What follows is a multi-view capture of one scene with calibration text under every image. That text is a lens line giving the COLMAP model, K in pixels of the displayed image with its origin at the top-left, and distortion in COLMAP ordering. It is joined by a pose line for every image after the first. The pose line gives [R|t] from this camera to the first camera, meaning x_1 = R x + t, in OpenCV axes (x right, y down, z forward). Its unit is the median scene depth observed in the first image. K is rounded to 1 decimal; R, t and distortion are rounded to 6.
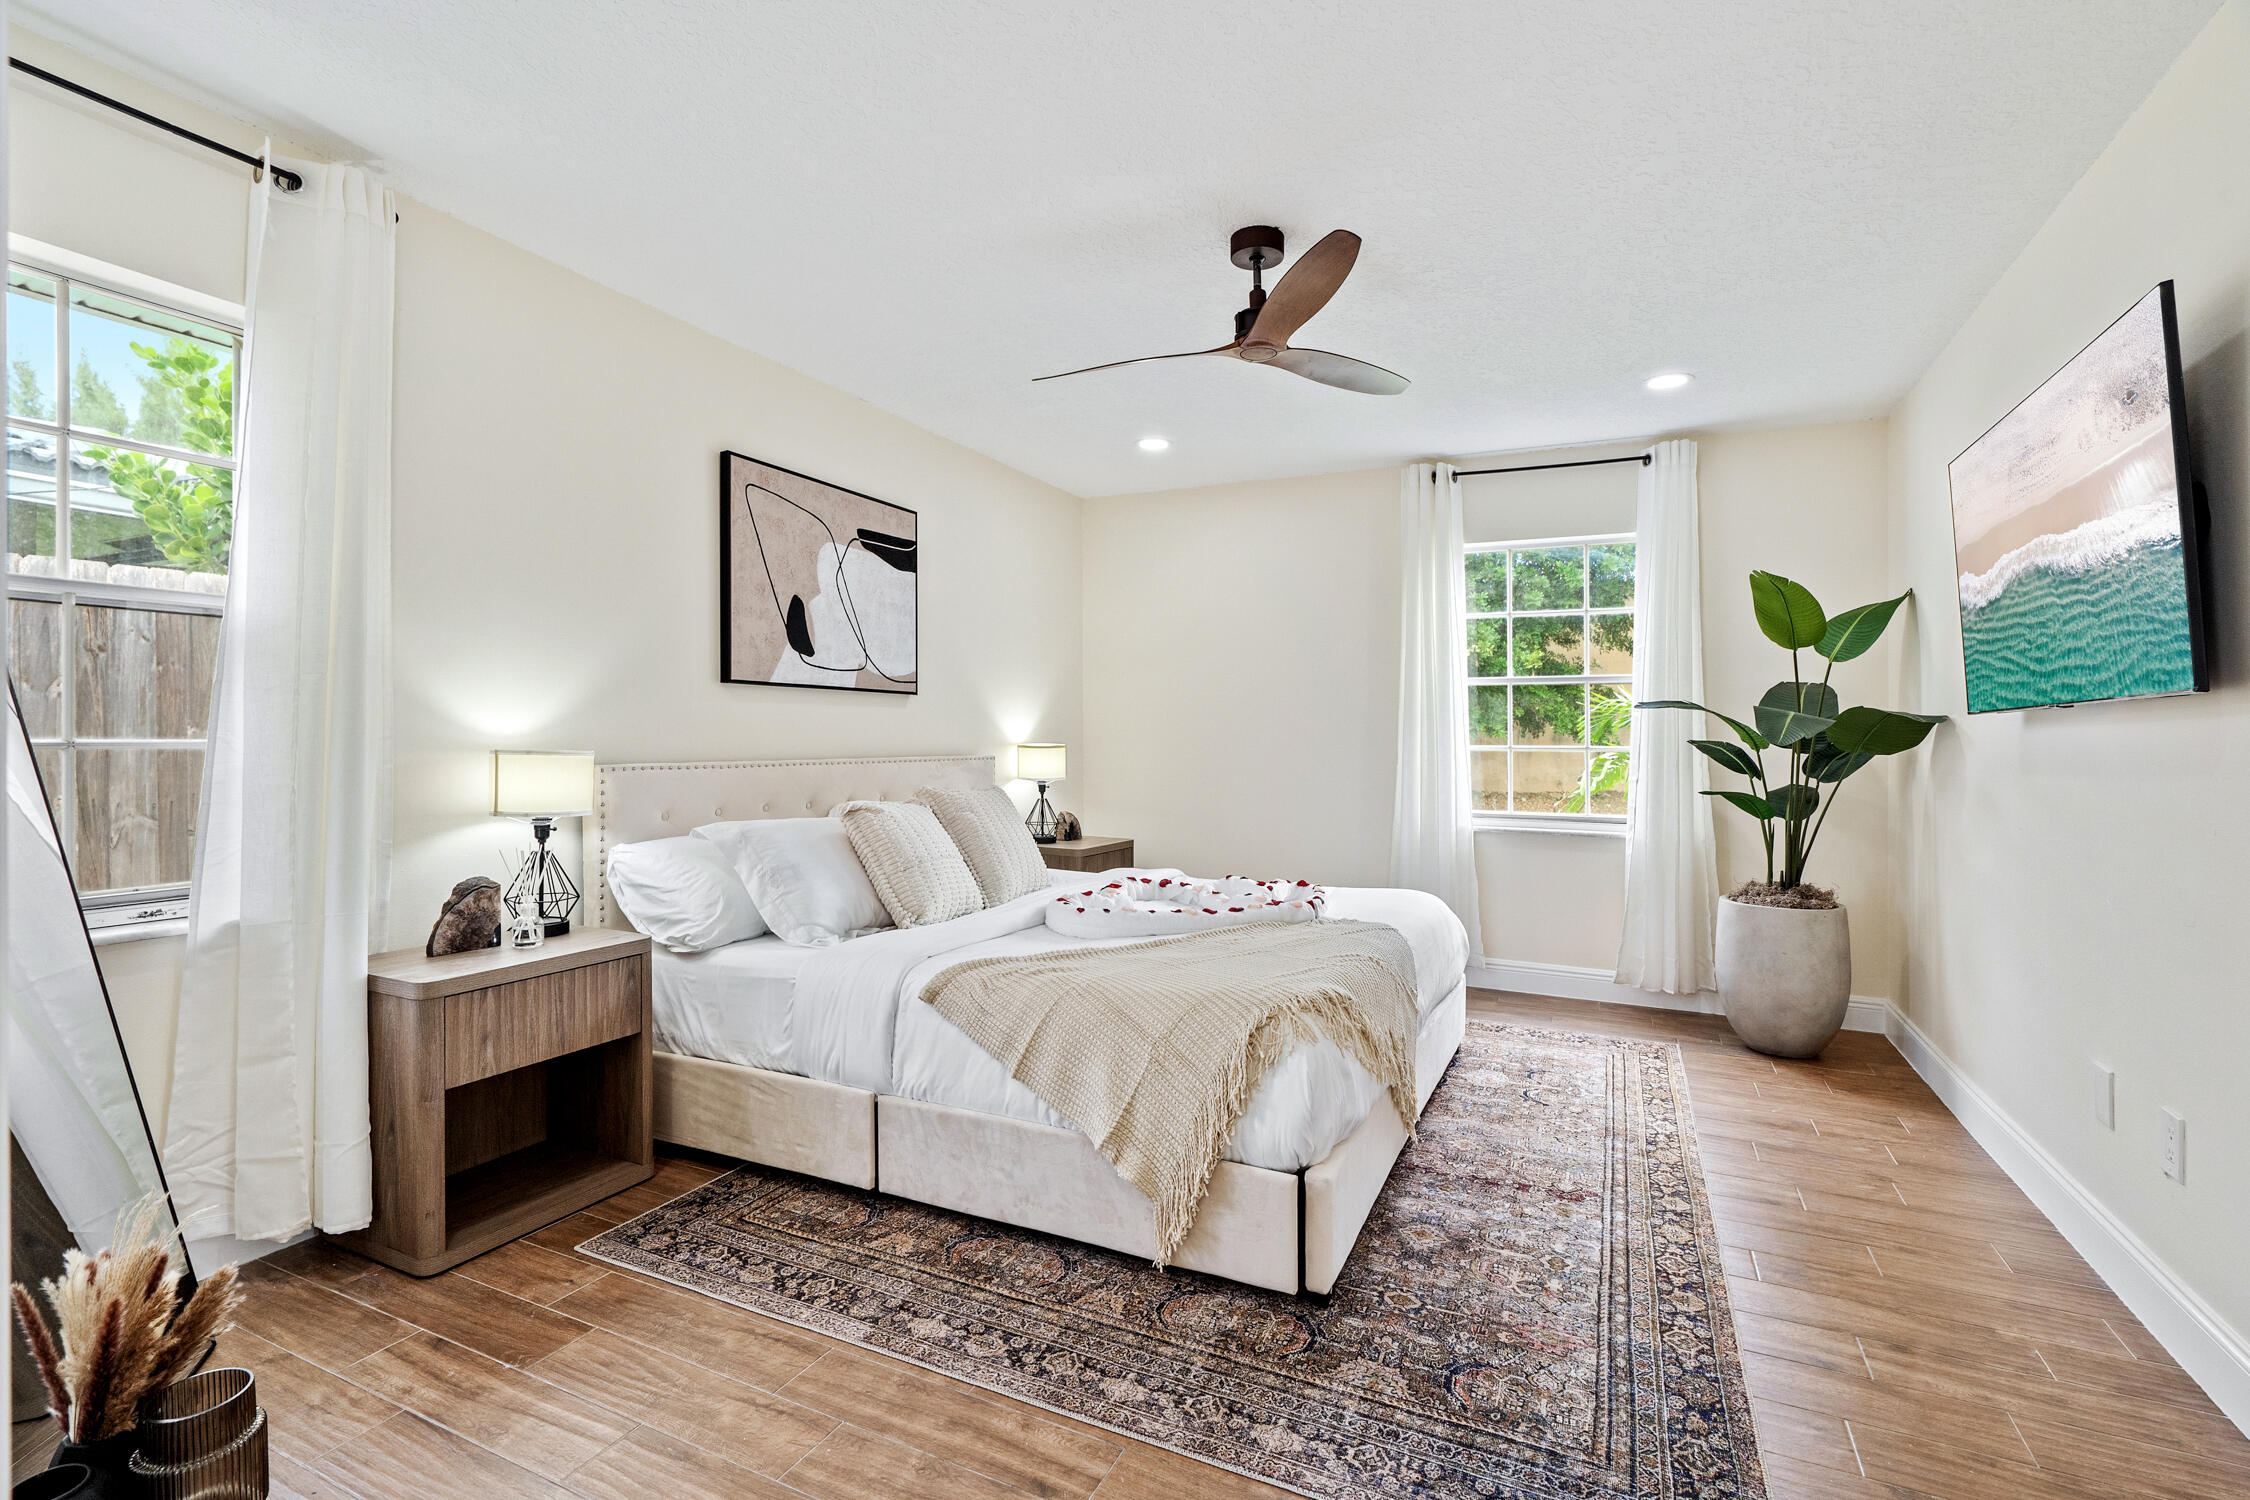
lens RADIAL K [[1026.2, 0, 1128.5], [0, 1026.2, 740.0], [0, 0, 1]] dist [-0.003953, -0.000382]
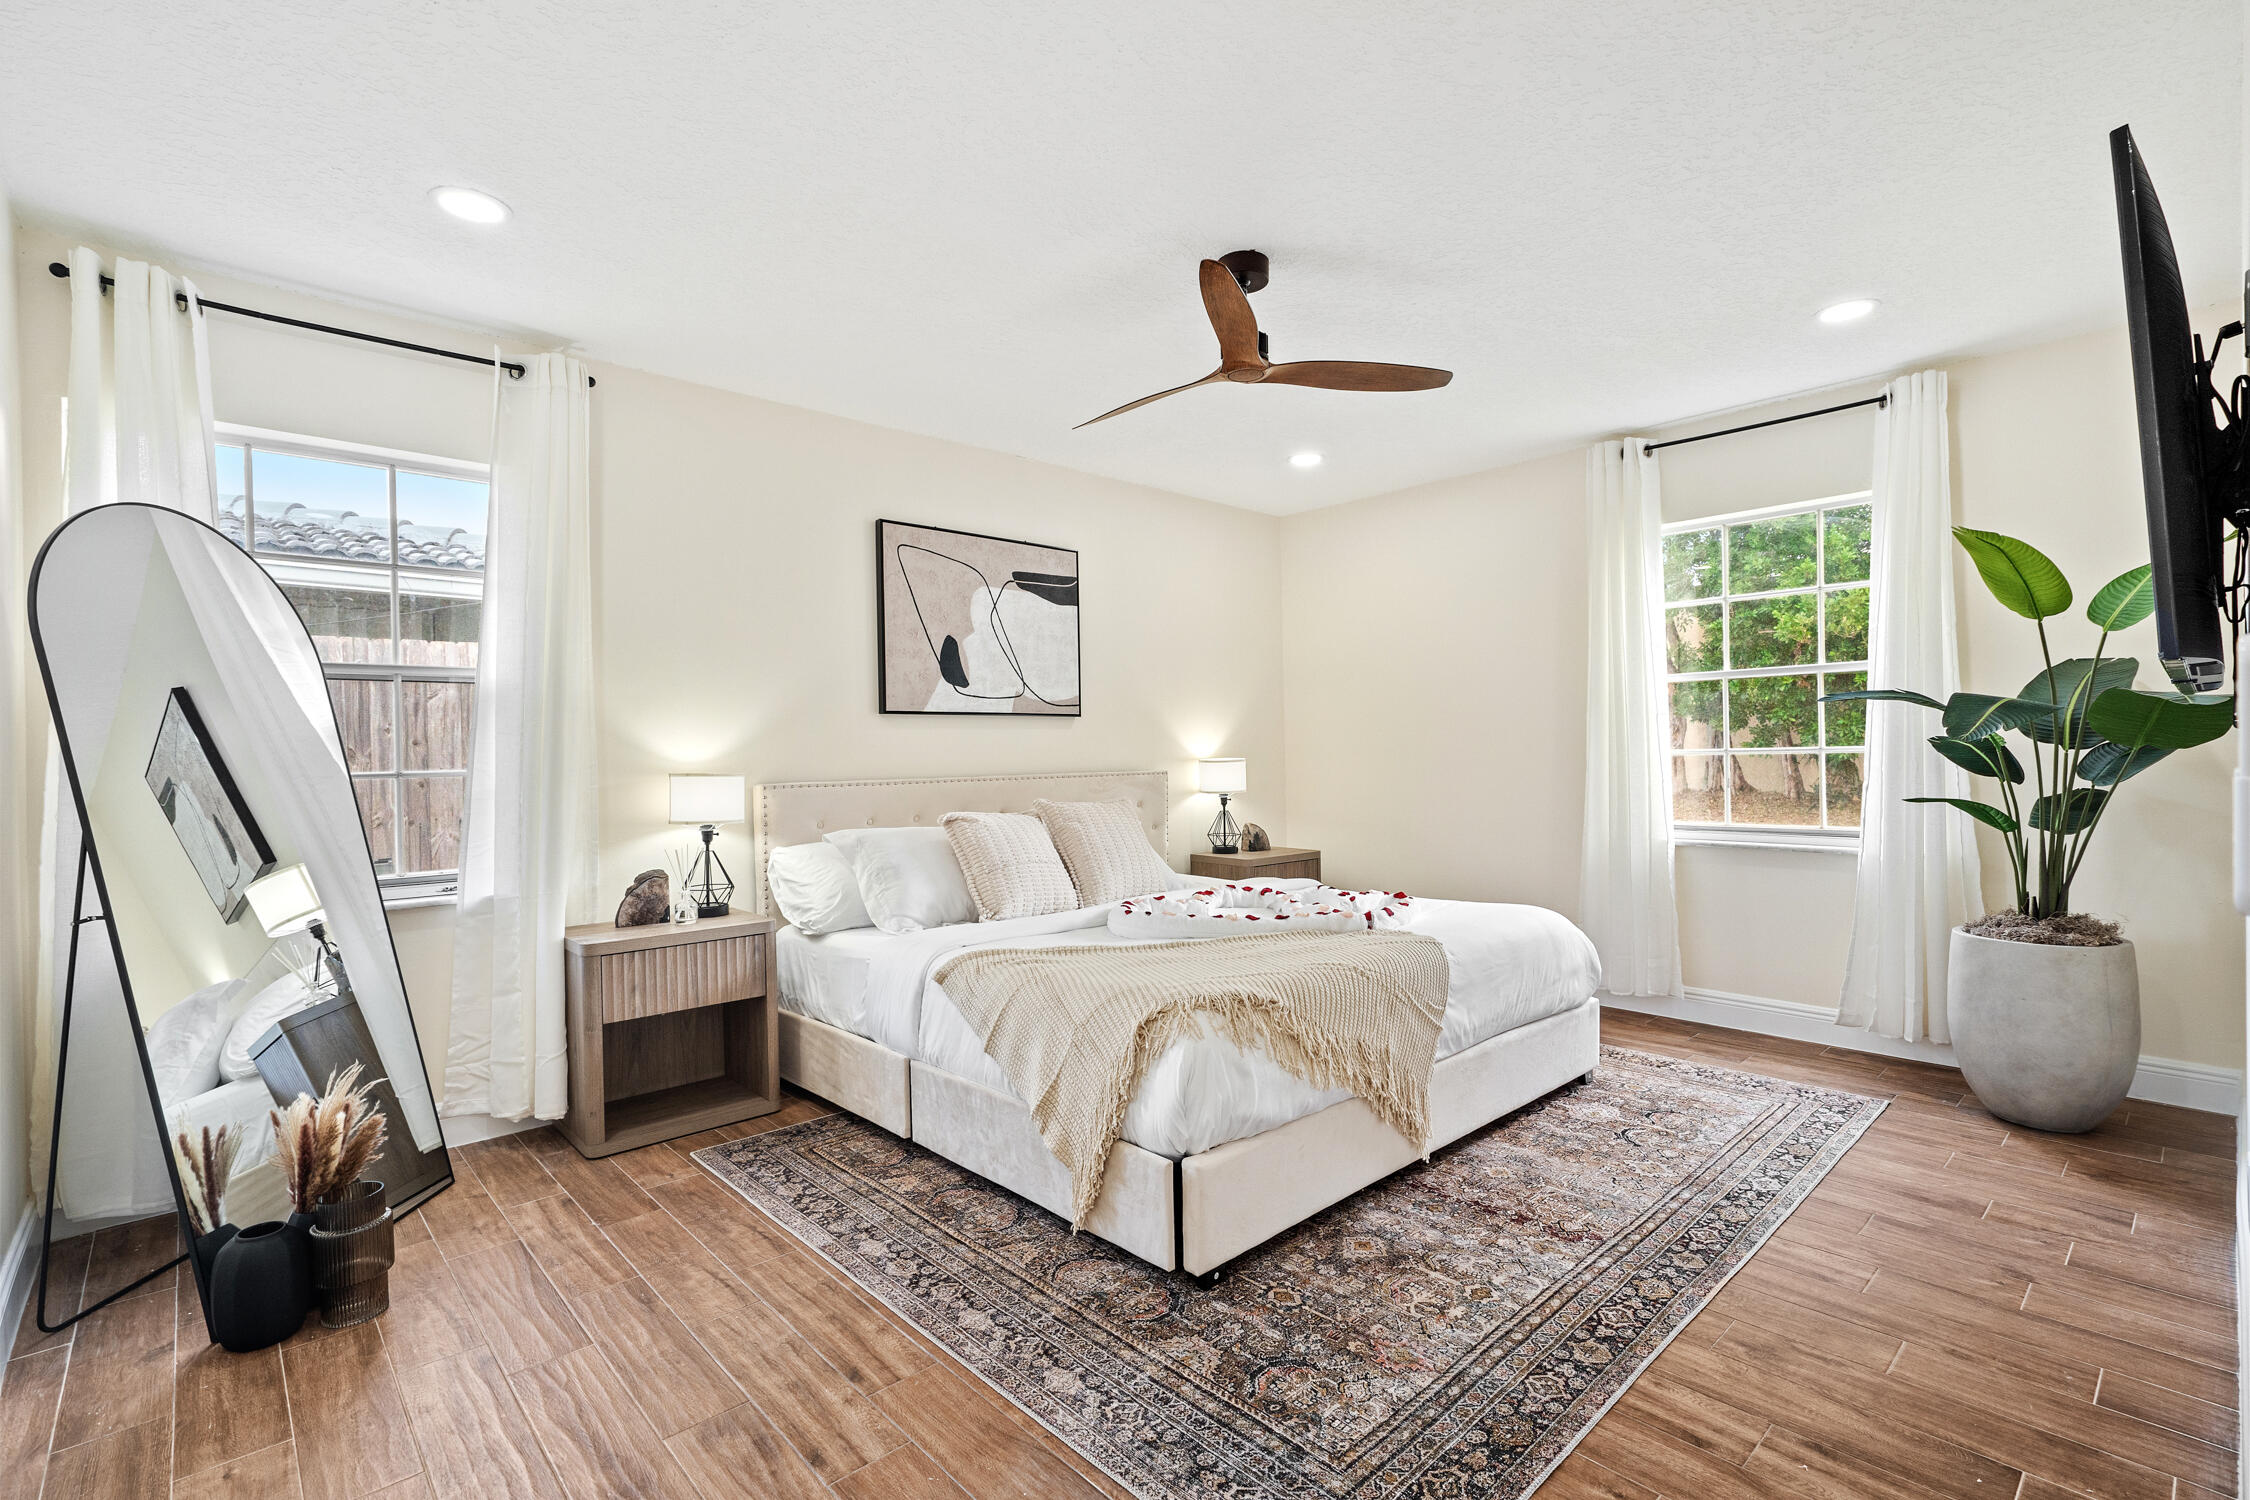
lens RADIAL K [[1026.2, 0, 1155.7], [0, 1026.2, 763.4], [0, 0, 1]] dist [-0.003953, -0.000382]
pose [[0.929483, -0.020766, -0.368281, 0.422128], [0.023778, 0.999711, 0.003642, 0.006437], [0.368099, -0.012142, 0.929707, 0.007315]]
